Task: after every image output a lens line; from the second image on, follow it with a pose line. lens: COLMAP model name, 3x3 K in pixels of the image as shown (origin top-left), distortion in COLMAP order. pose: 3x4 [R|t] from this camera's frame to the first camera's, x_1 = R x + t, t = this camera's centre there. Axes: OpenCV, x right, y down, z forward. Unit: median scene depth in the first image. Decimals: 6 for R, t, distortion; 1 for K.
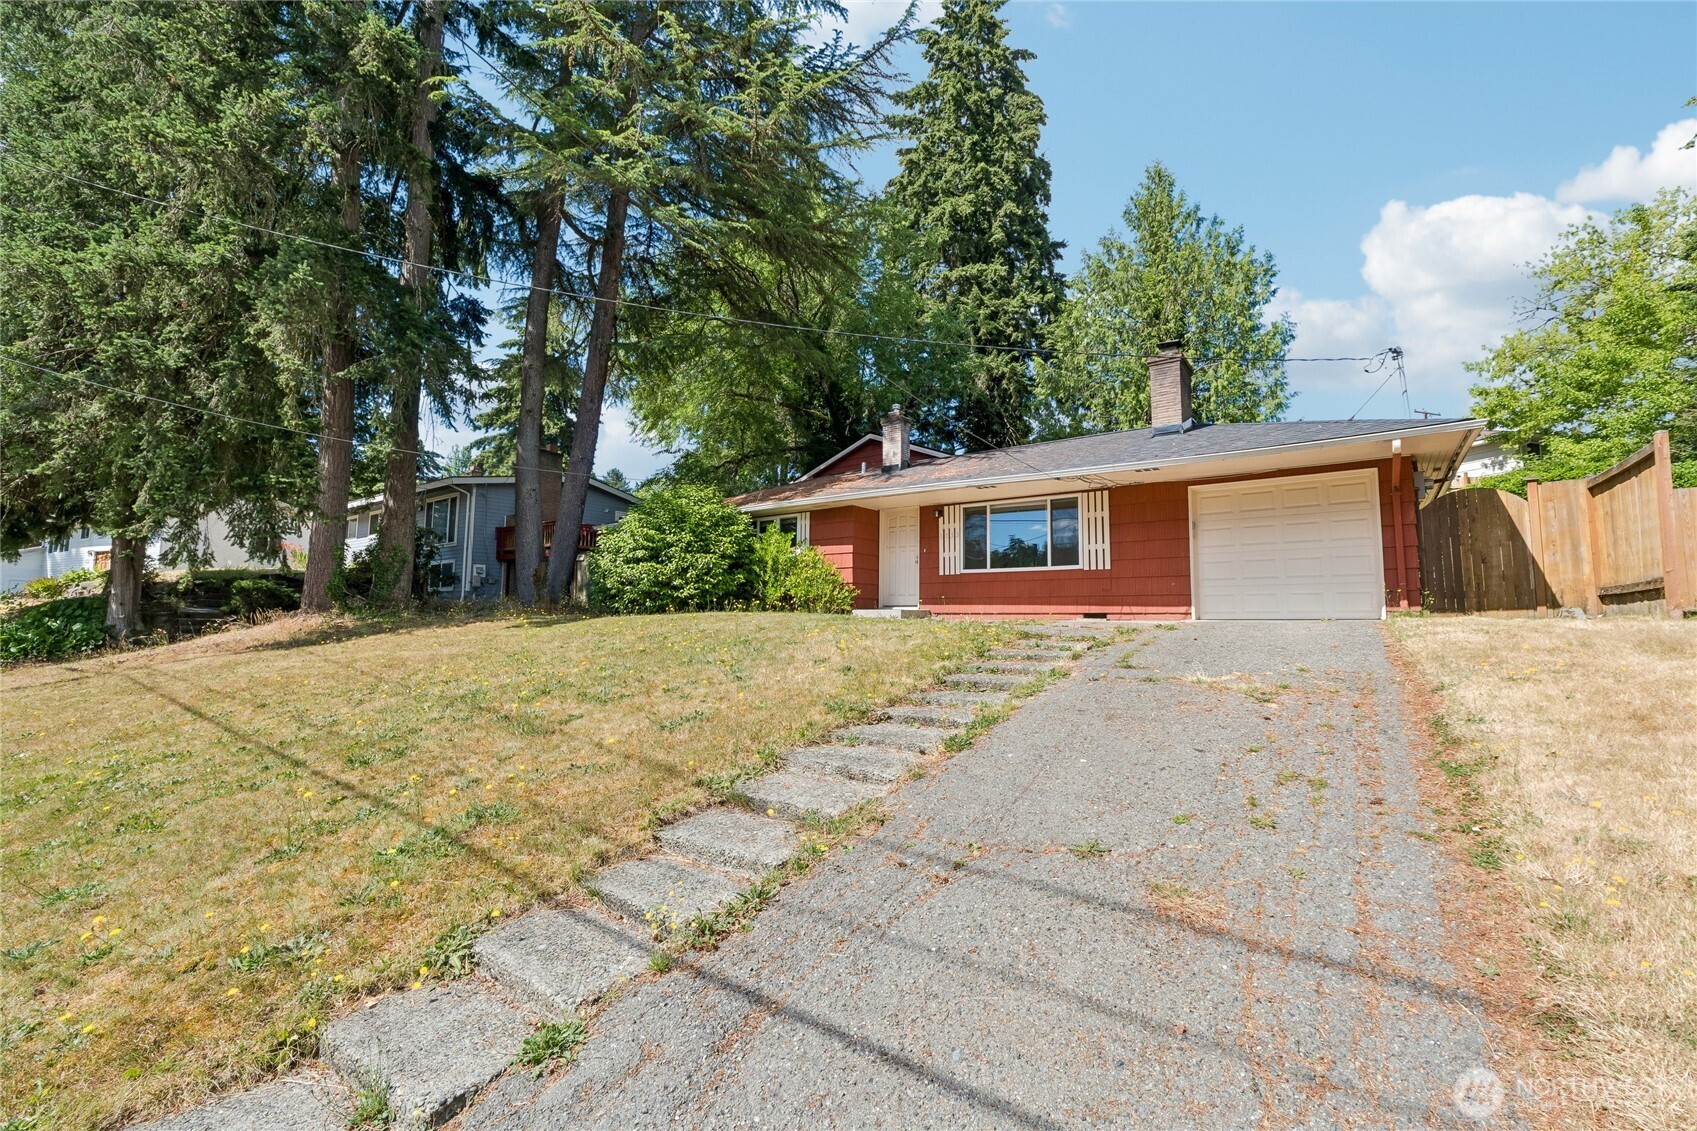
lens RADIAL K [[713.5, 0, 849.5], [0, 713.5, 557.3], [0, 0, 1]] dist [0.001558, 0.002108]
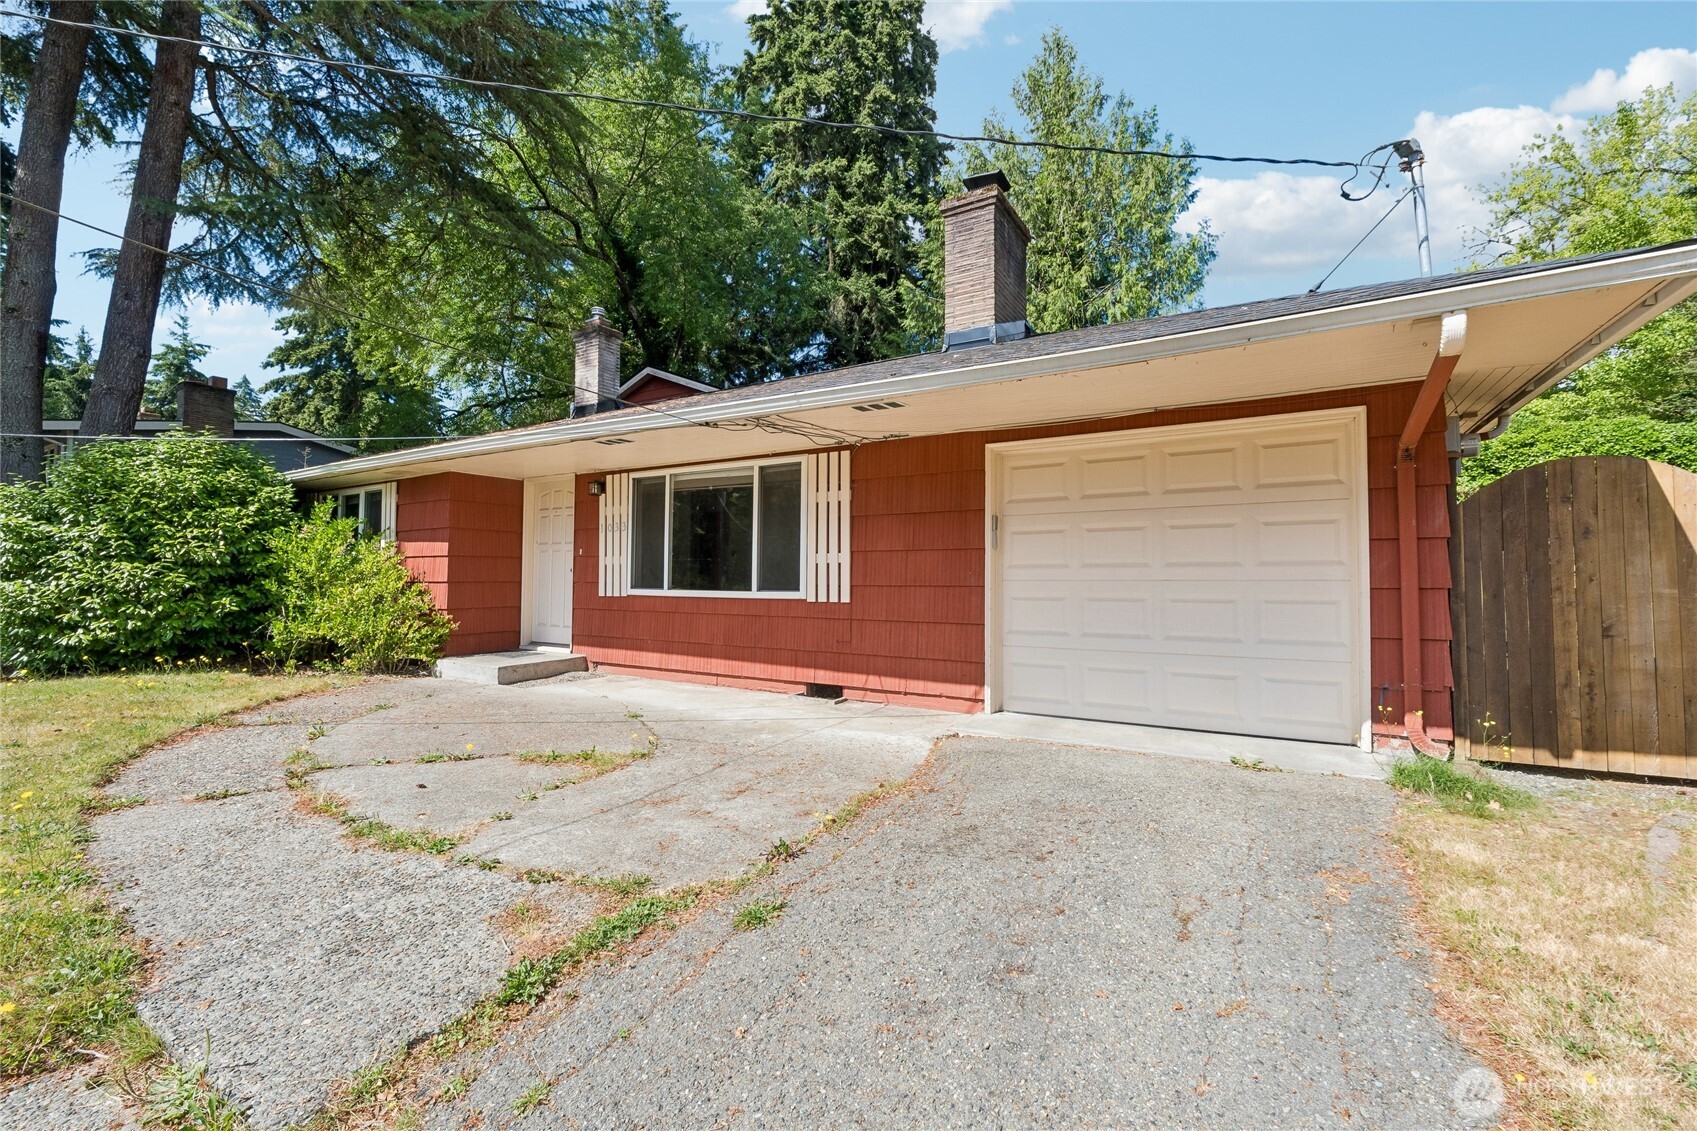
lens RADIAL K [[713.5, 0, 843.2], [0, 713.5, 552.9], [0, 0, 1]] dist [0.001558, 0.002108]
pose [[0.996965, 0.000112, 0.077850, 0.152943], [-0.004335, 0.998528, 0.054072, -0.022864], [-0.077729, -0.054245, 0.995498, 0.231492]]
